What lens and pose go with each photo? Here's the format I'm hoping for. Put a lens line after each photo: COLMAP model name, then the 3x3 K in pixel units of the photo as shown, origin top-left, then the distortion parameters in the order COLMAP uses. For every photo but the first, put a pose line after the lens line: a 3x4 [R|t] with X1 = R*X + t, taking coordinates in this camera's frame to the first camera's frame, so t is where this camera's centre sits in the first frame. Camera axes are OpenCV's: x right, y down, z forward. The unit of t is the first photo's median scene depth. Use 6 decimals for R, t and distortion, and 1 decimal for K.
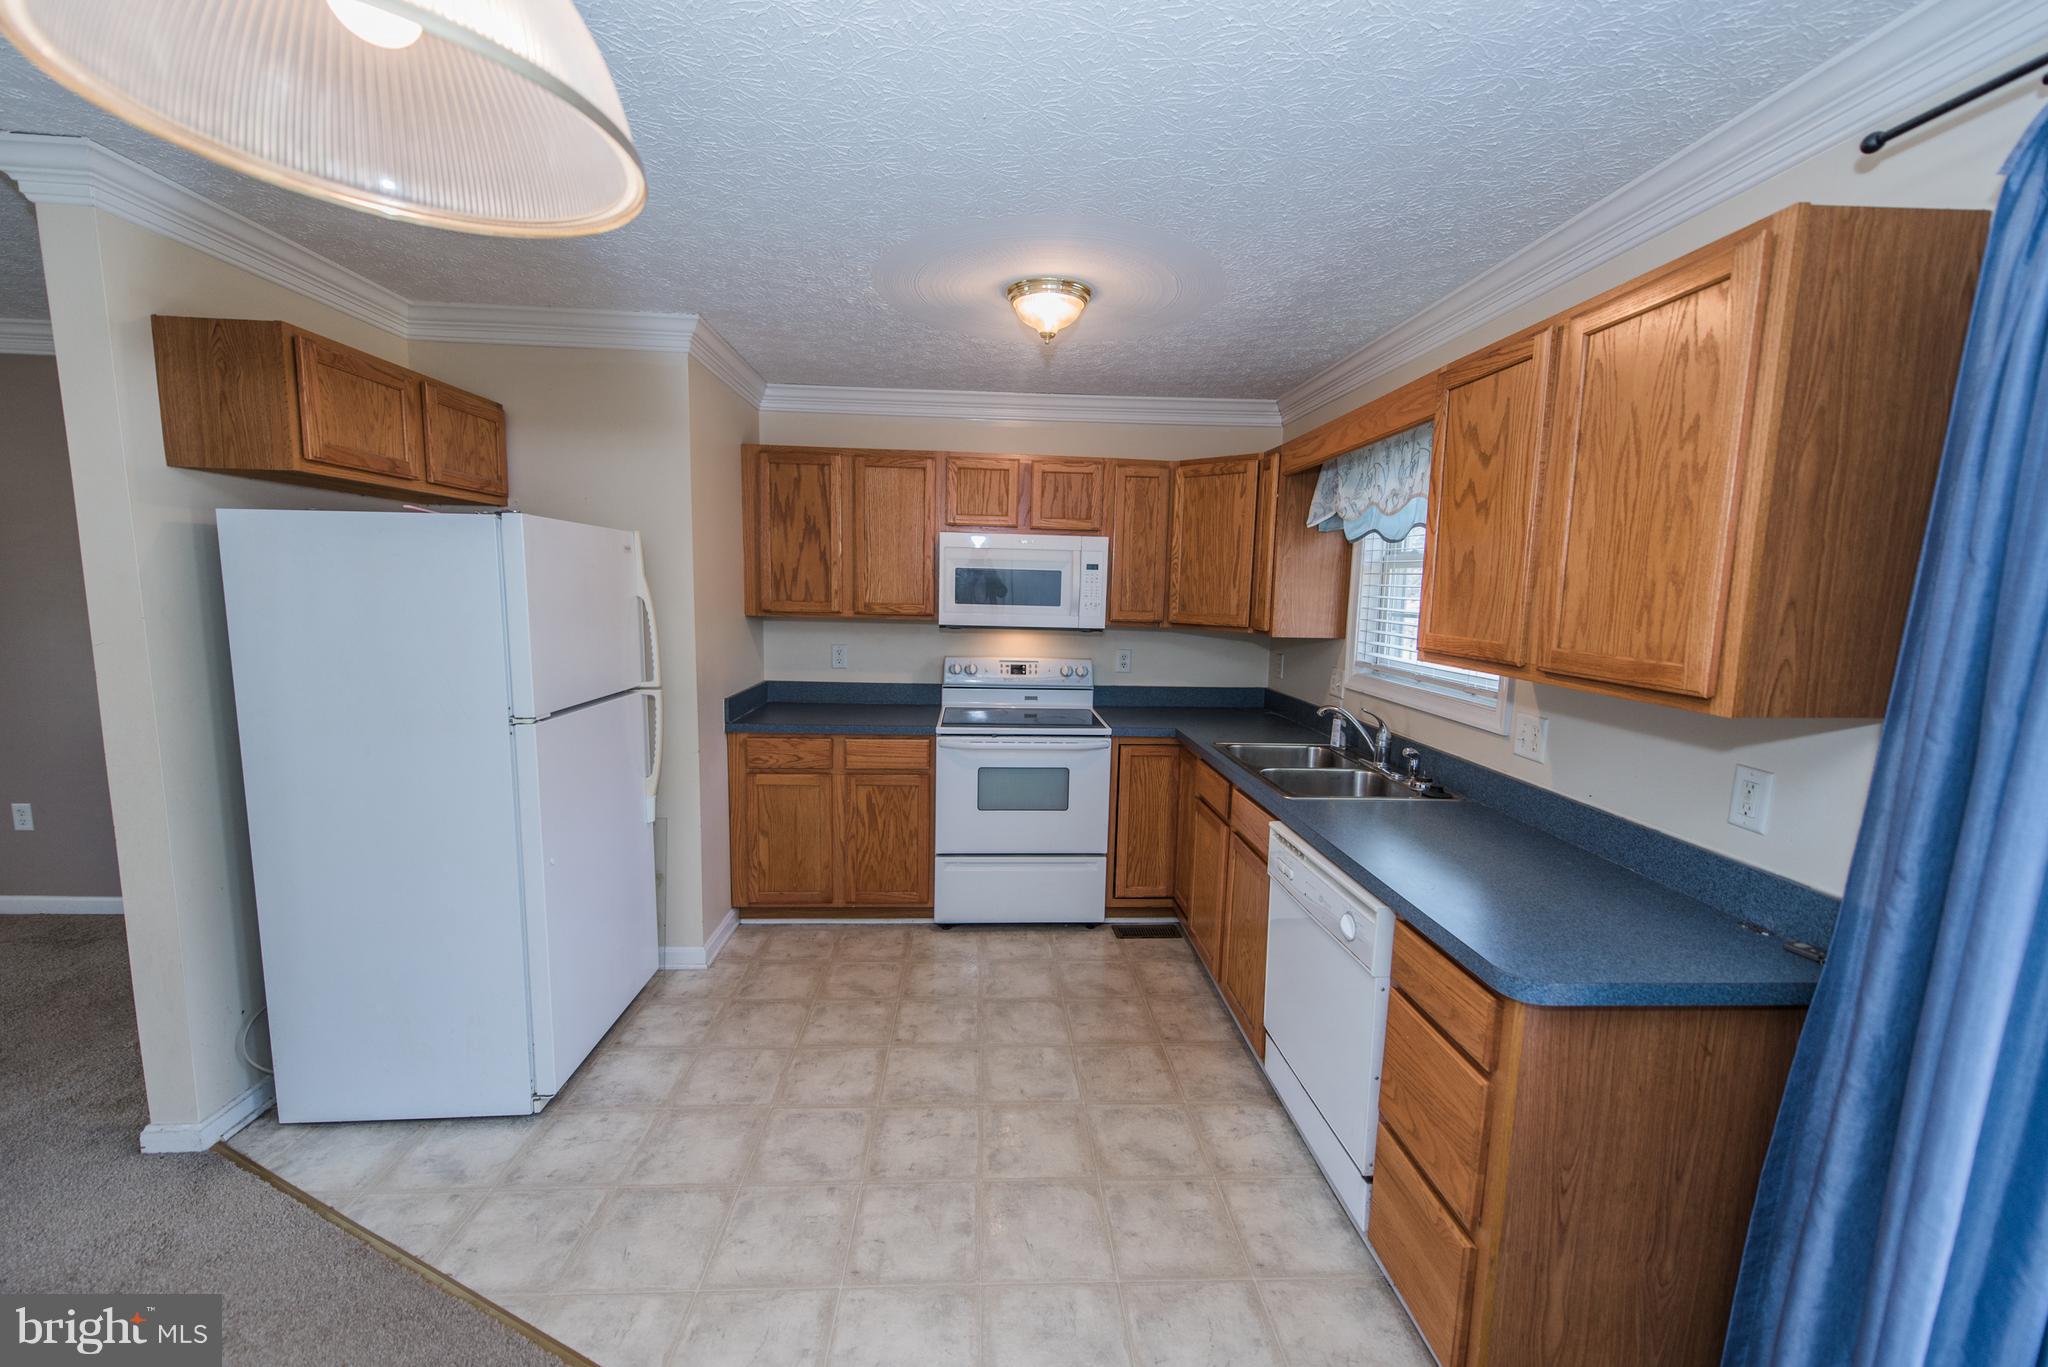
lens RADIAL K [[801.3, 0, 1024.0], [0, 801.3, 683.5], [0, 0, 1]] dist [0.000501, 0.000104]
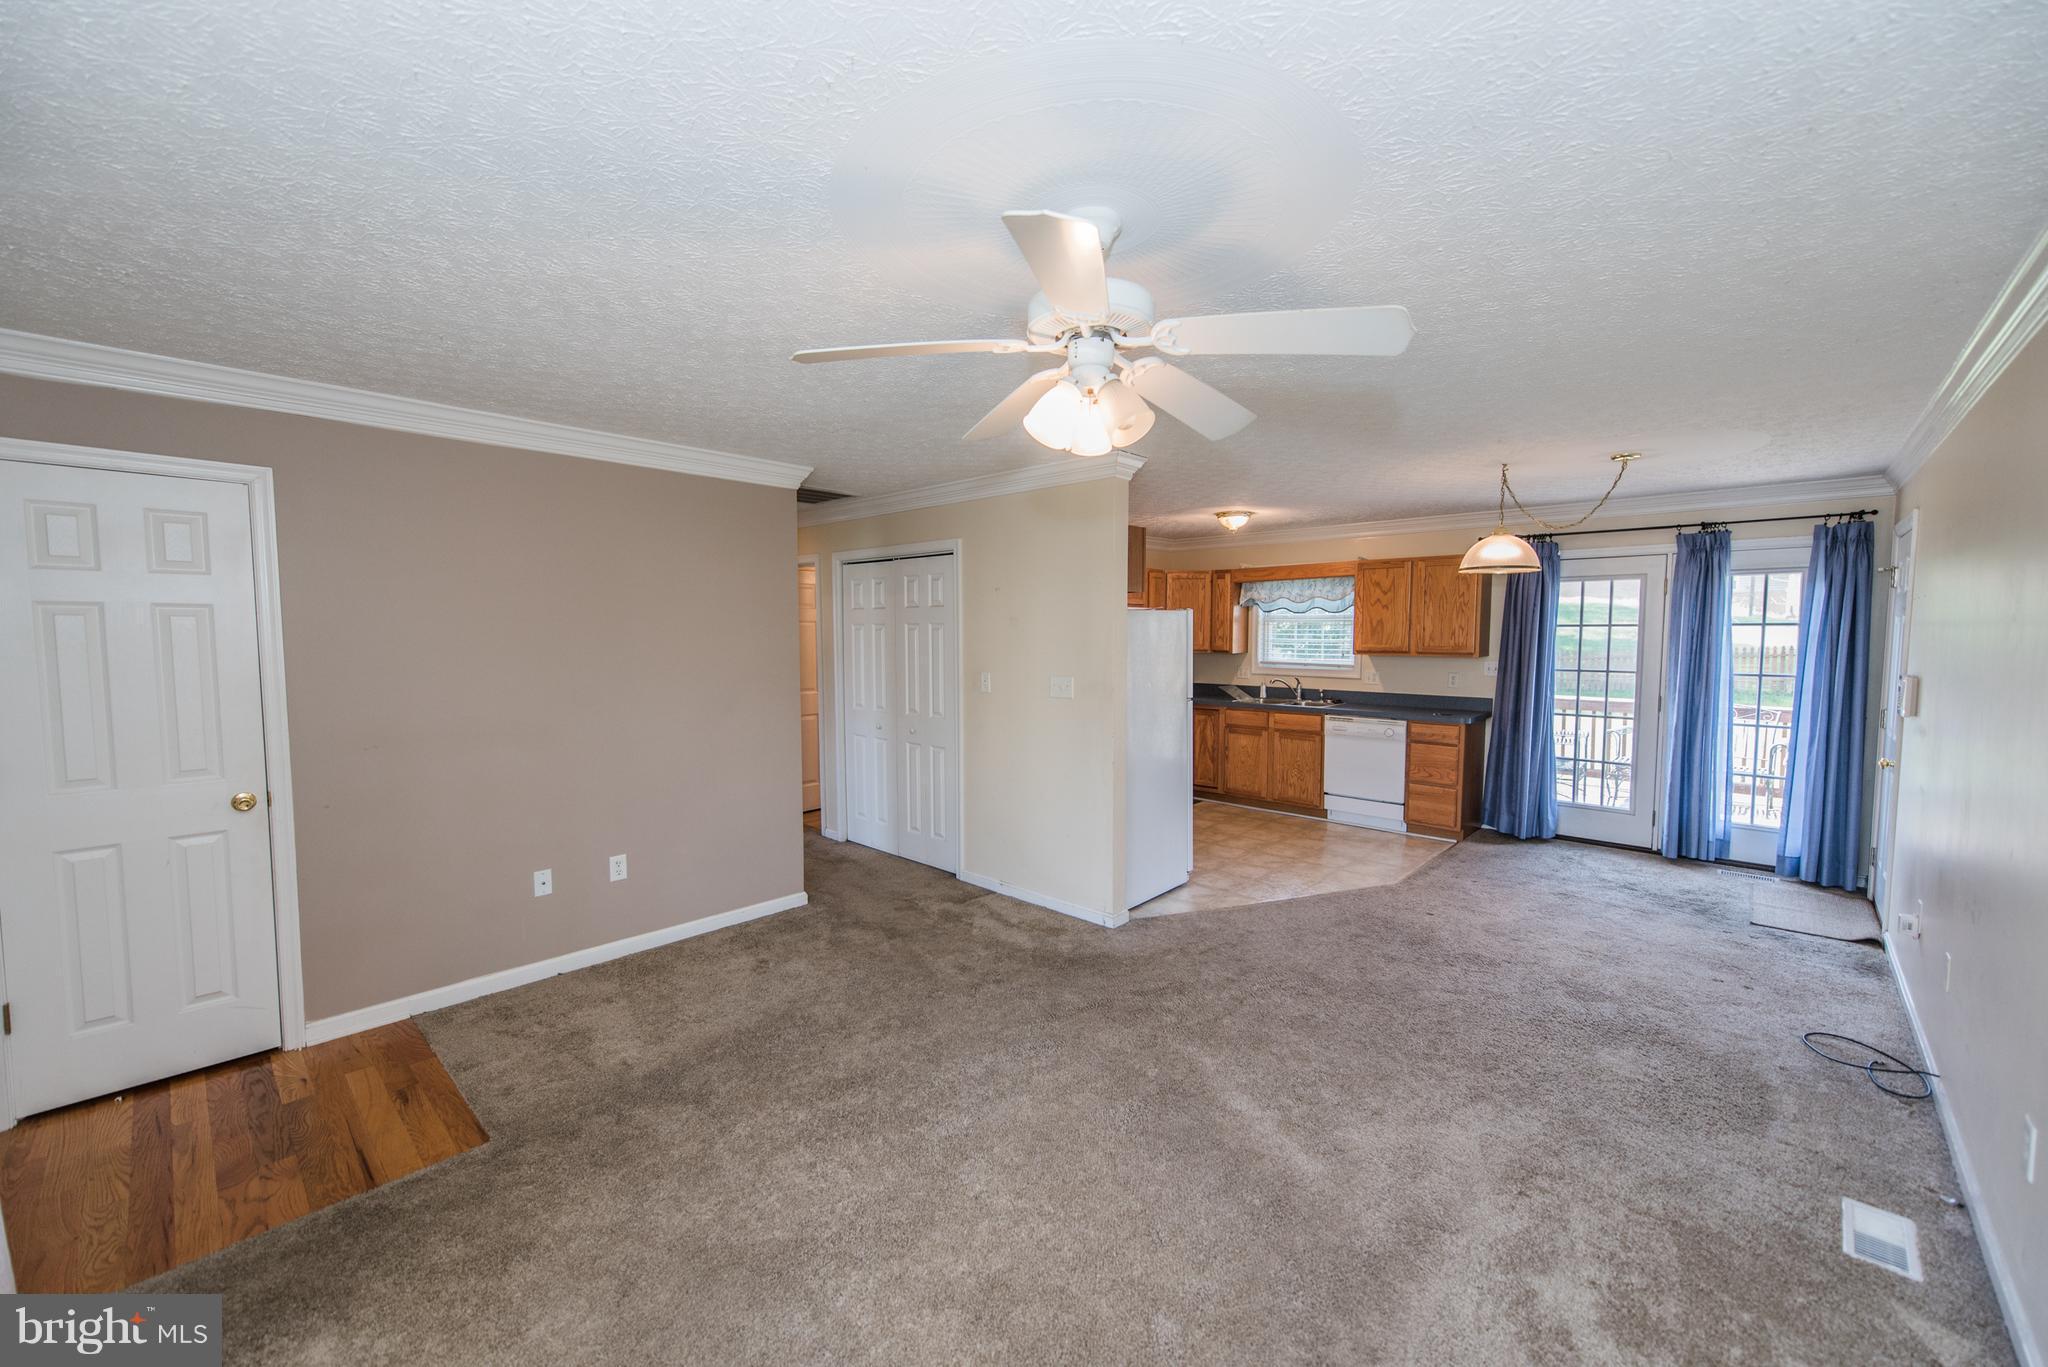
lens RADIAL K [[801.3, 0, 1024.0], [0, 801.3, 683.5], [0, 0, 1]] dist [0.000501, 0.000104]
pose [[0.722901, -0.073978, 0.686979, -2.441927], [0.106184, 0.994336, -0.004659, -0.036525], [-0.682743, 0.076314, 0.726662, -0.331713]]
